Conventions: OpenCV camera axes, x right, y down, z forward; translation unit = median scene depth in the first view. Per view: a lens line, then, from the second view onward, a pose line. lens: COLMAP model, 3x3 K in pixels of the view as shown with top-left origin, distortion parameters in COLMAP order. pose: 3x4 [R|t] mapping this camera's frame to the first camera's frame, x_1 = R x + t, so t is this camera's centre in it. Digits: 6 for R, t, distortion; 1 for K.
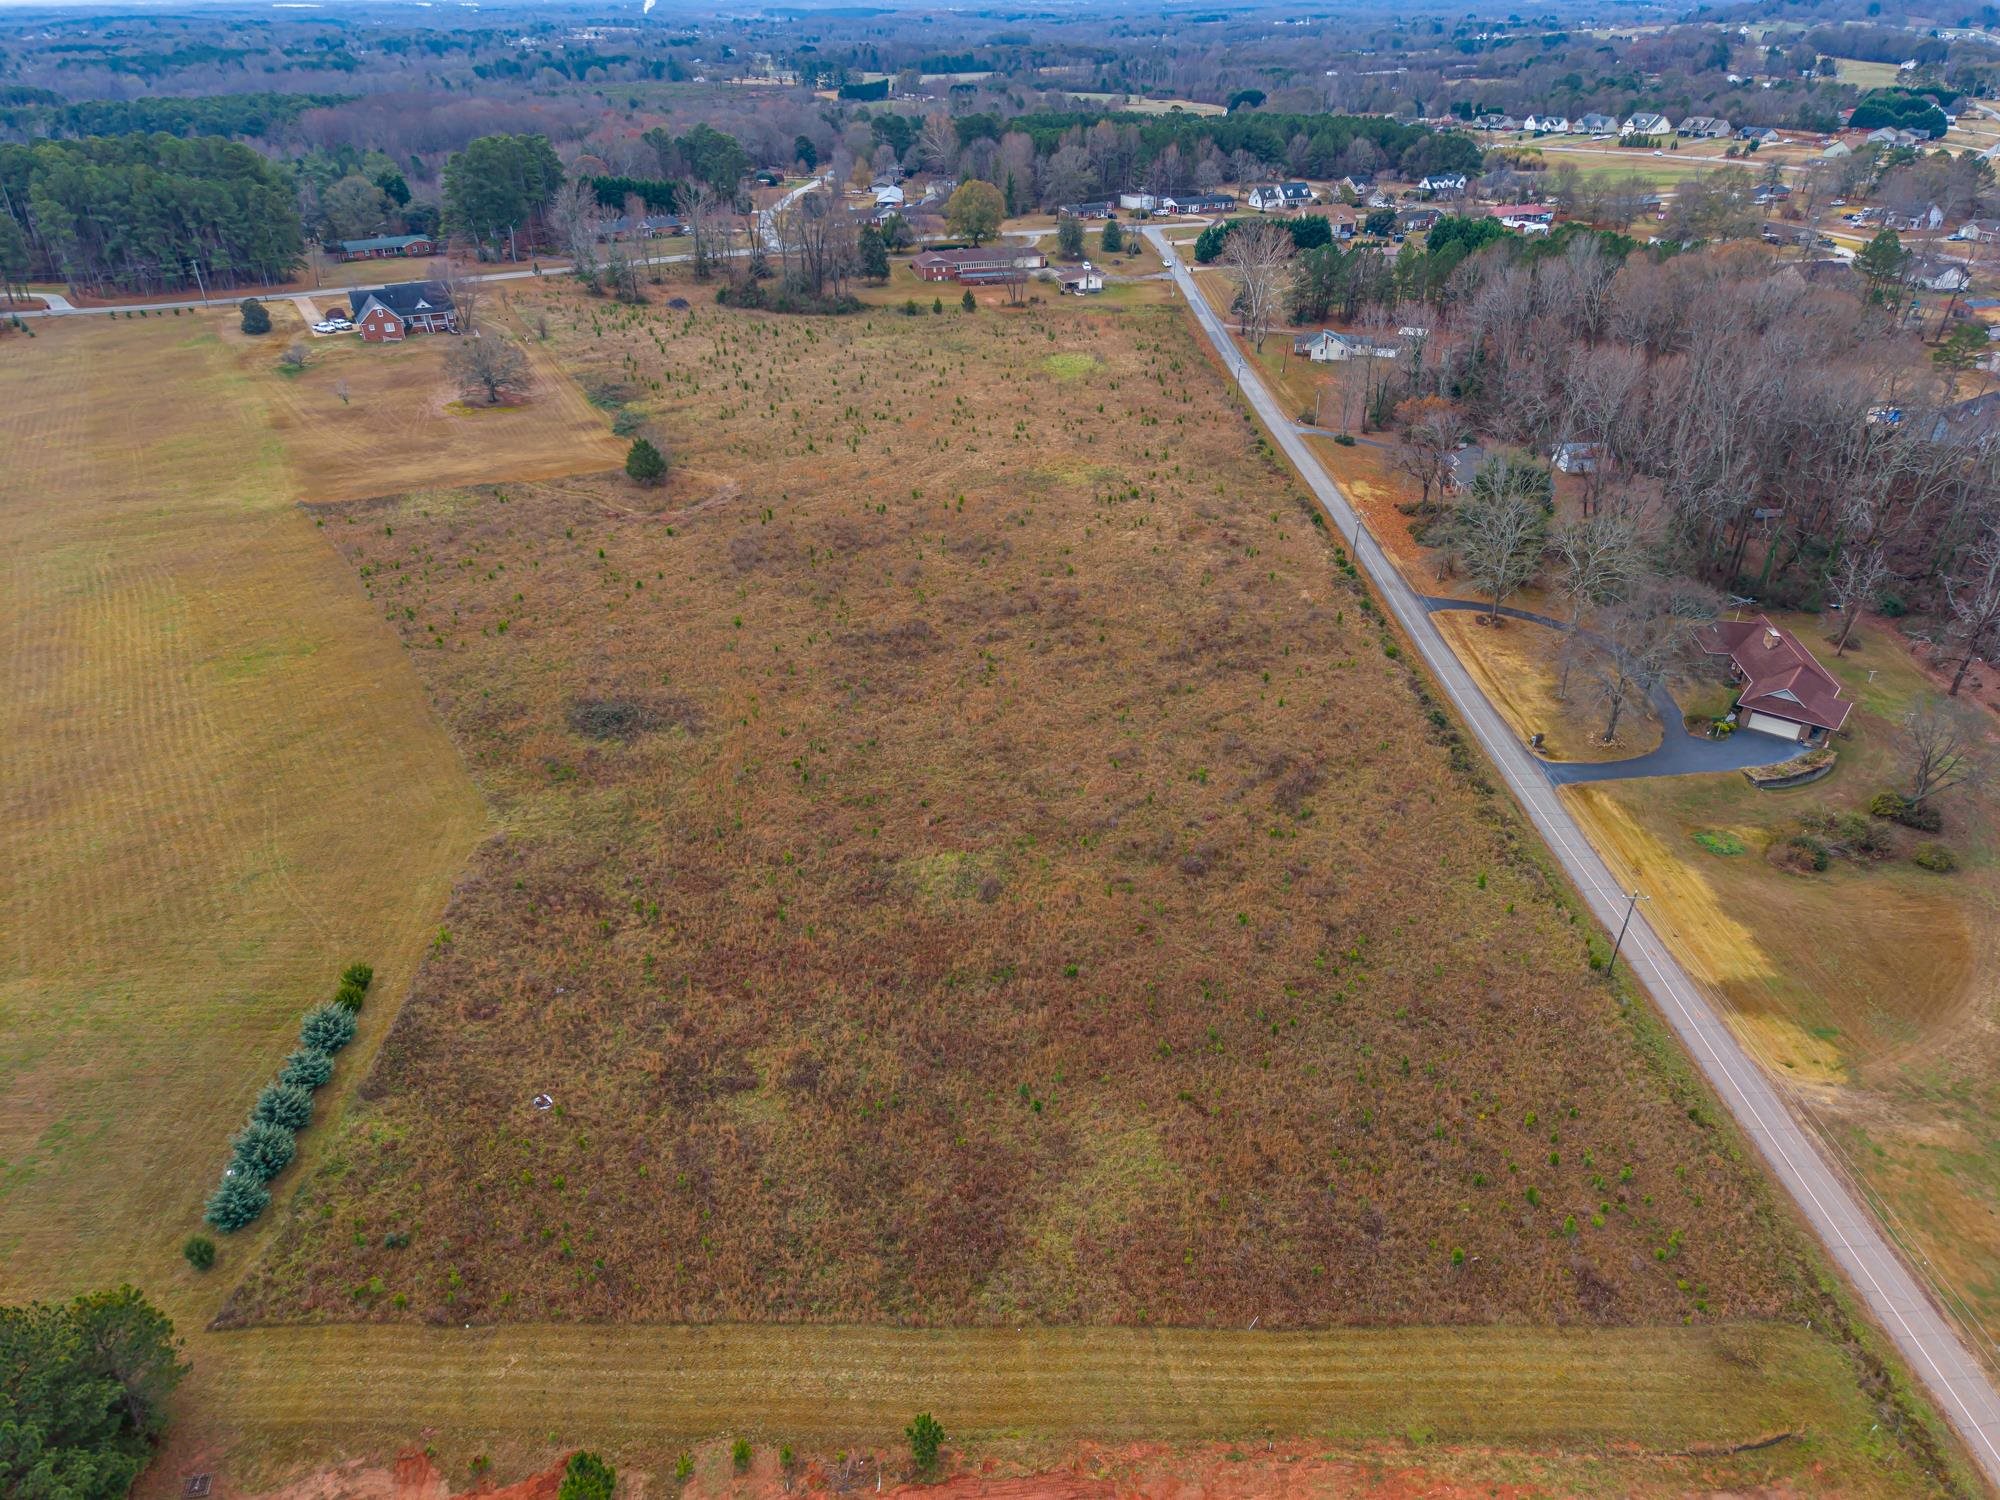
lens RADIAL K [[1328.5, 0, 996.6], [0, 1328.5, 758.3], [0, 0, 1]] dist [0.034567, -0.018892]
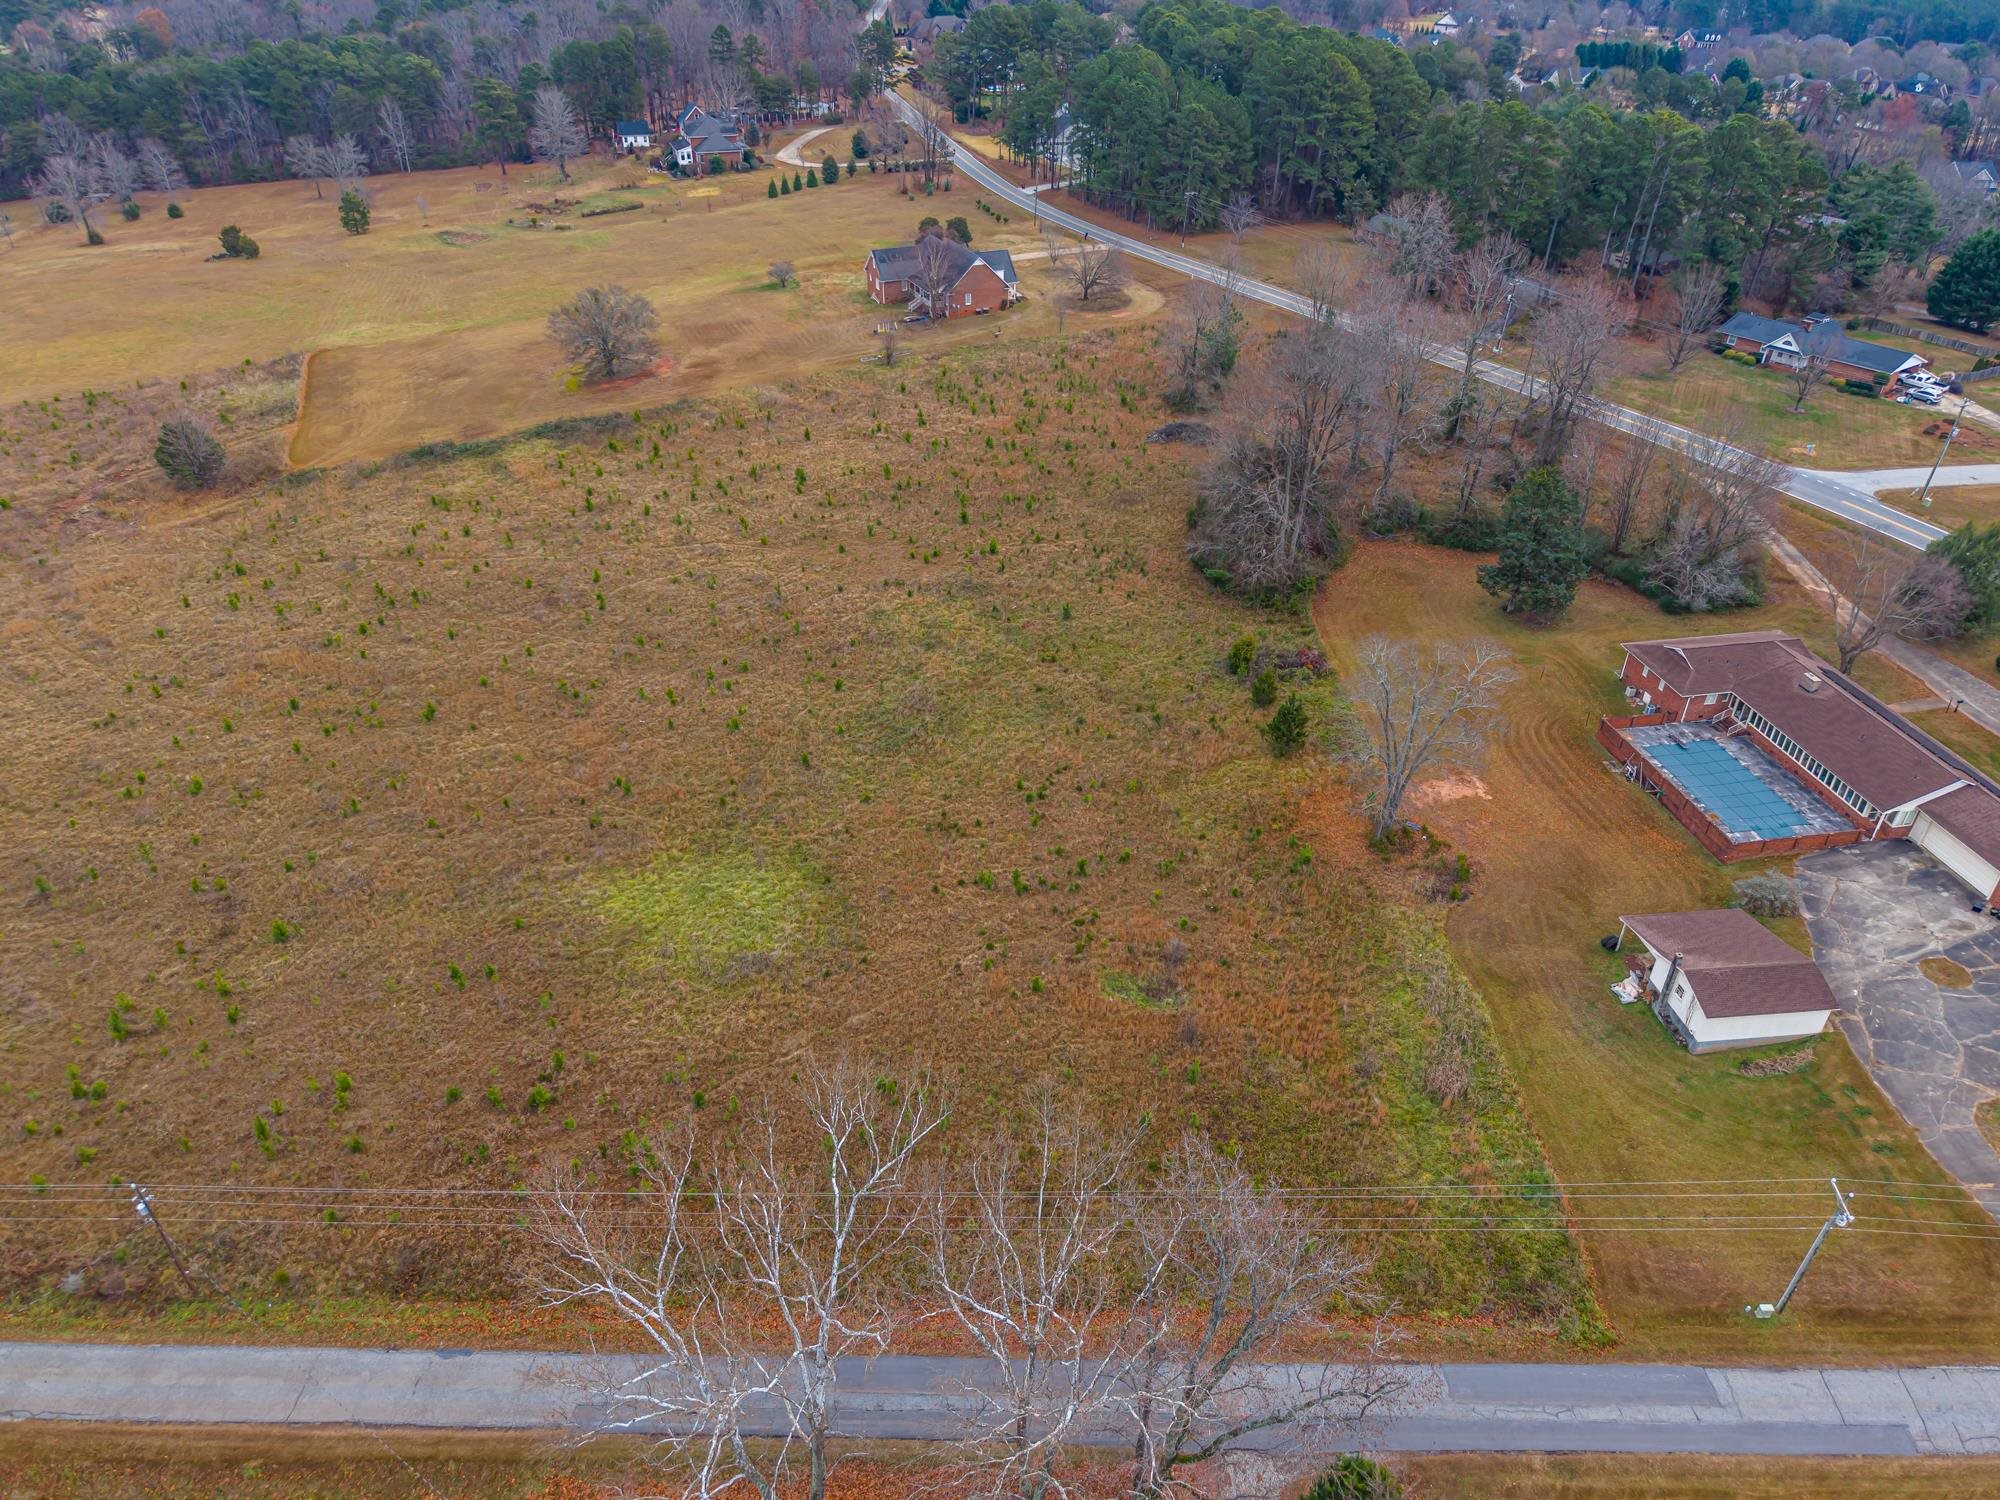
lens RADIAL K [[1328.5, 0, 1001.3], [0, 1328.5, 756.7], [0, 0, 1]] dist [0.034567, -0.018892]
pose [[-0.079310, 0.554894, -0.828132, 0.605558], [-0.506719, 0.692973, 0.512859, -1.033502], [0.858455, 0.460305, 0.226216, 1.852272]]
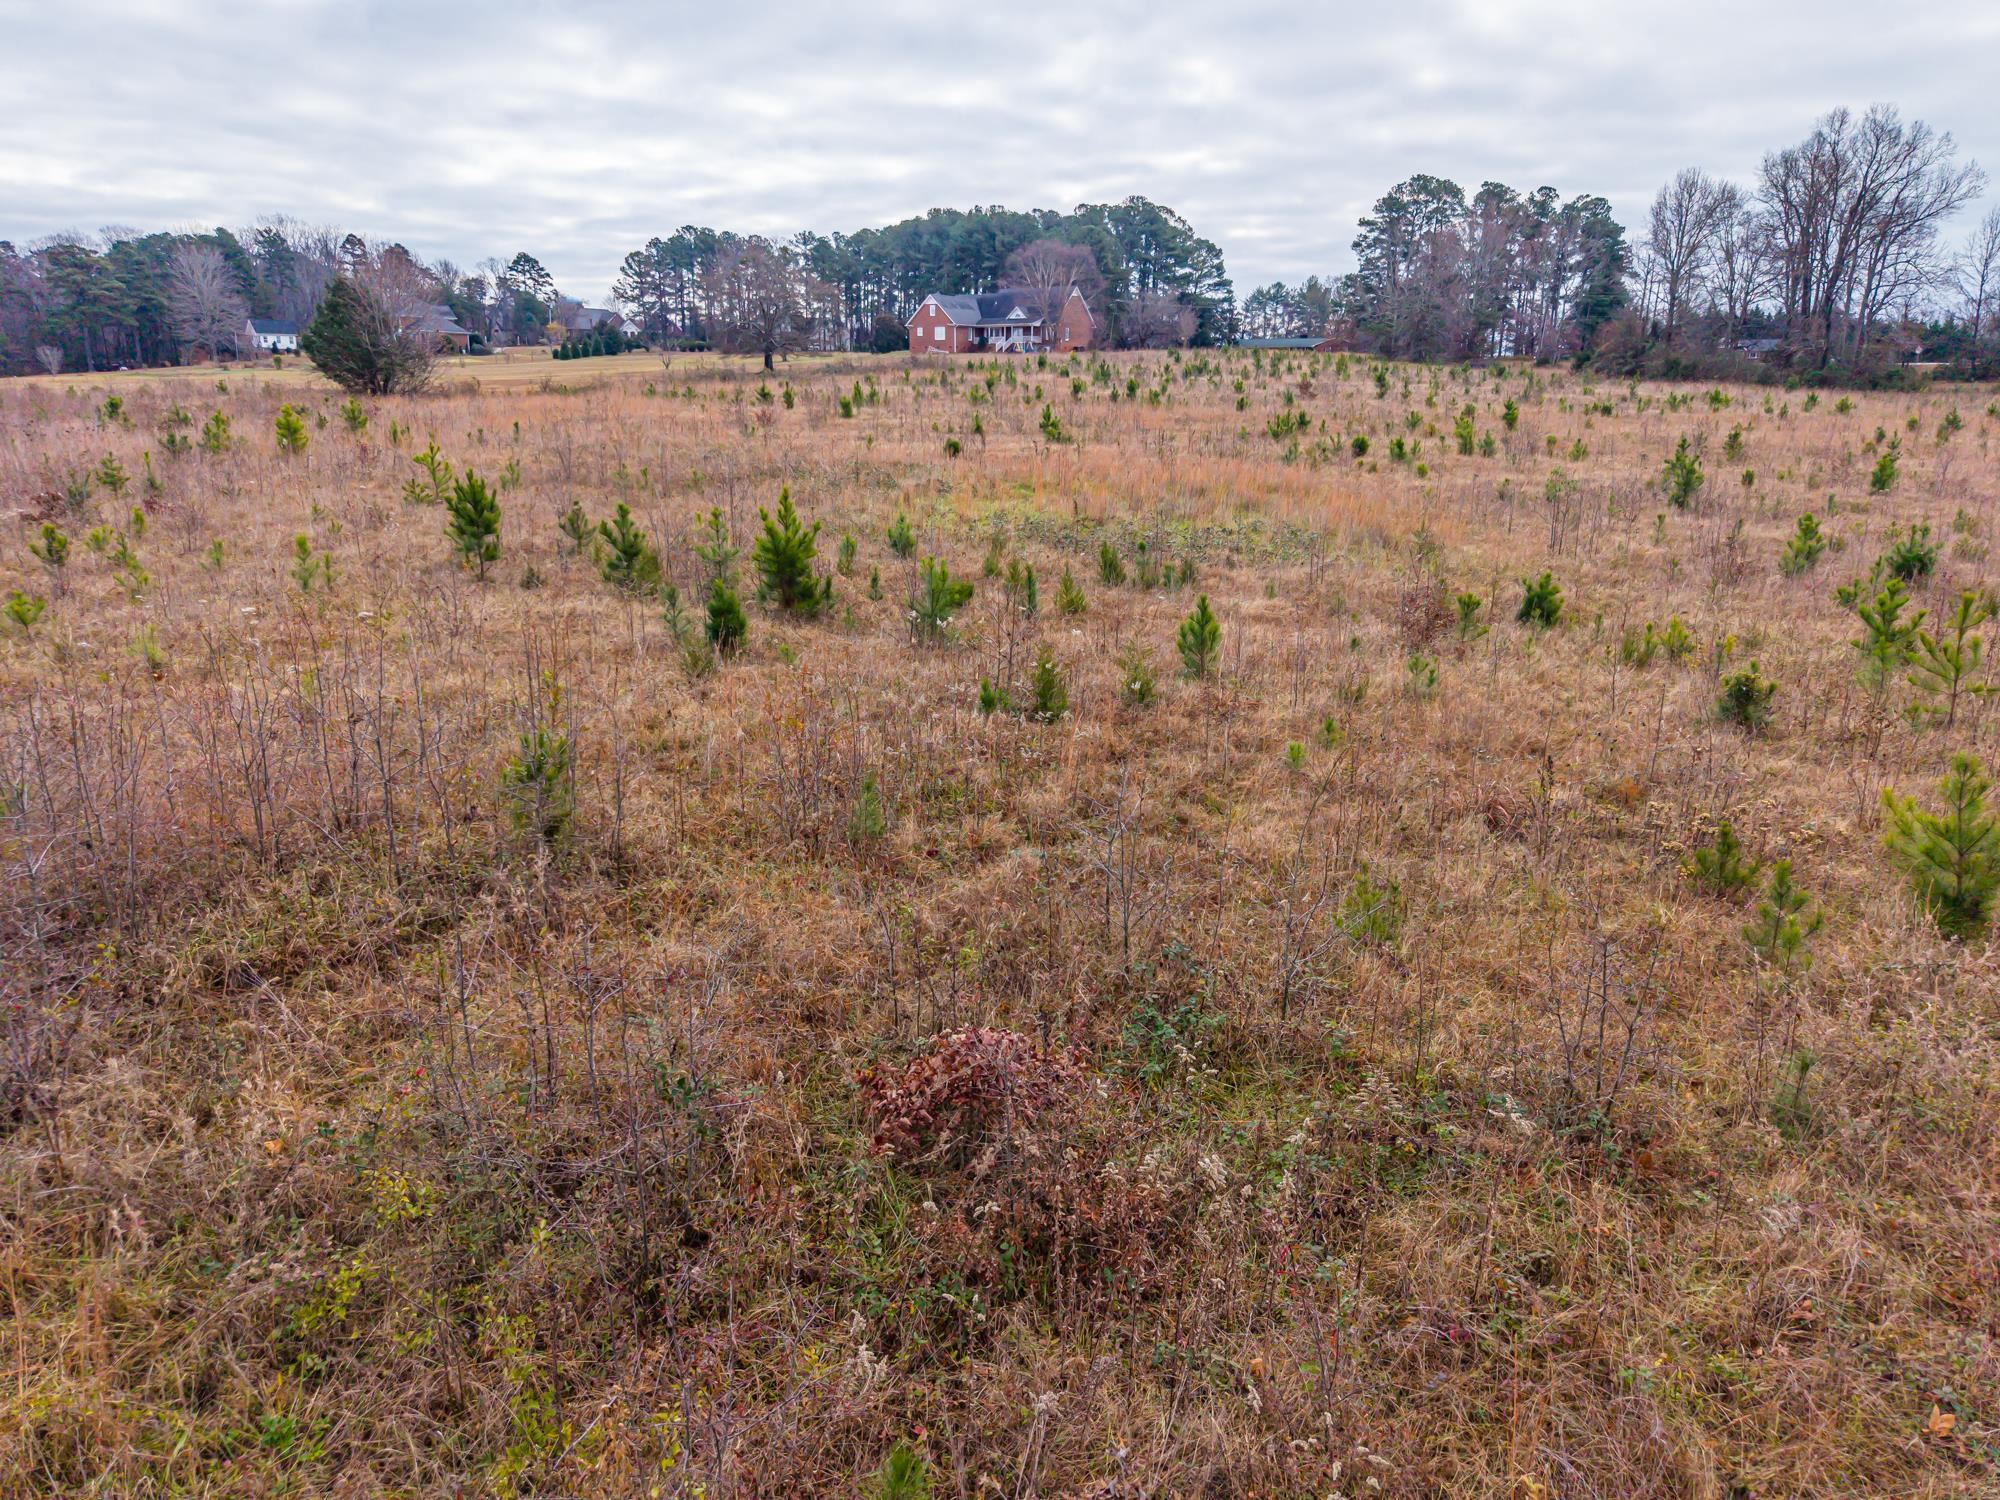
lens RADIAL K [[1328.5, 0, 987.6], [0, 1328.5, 803.9], [0, 0, 1]] dist [0.034567, -0.018892]
pose [[0.459321, 0.267864, -0.846920, 0.295312], [-0.451549, 0.891476, 0.037063, -0.283974], [0.764937, 0.365402, 0.530428, 1.390689]]
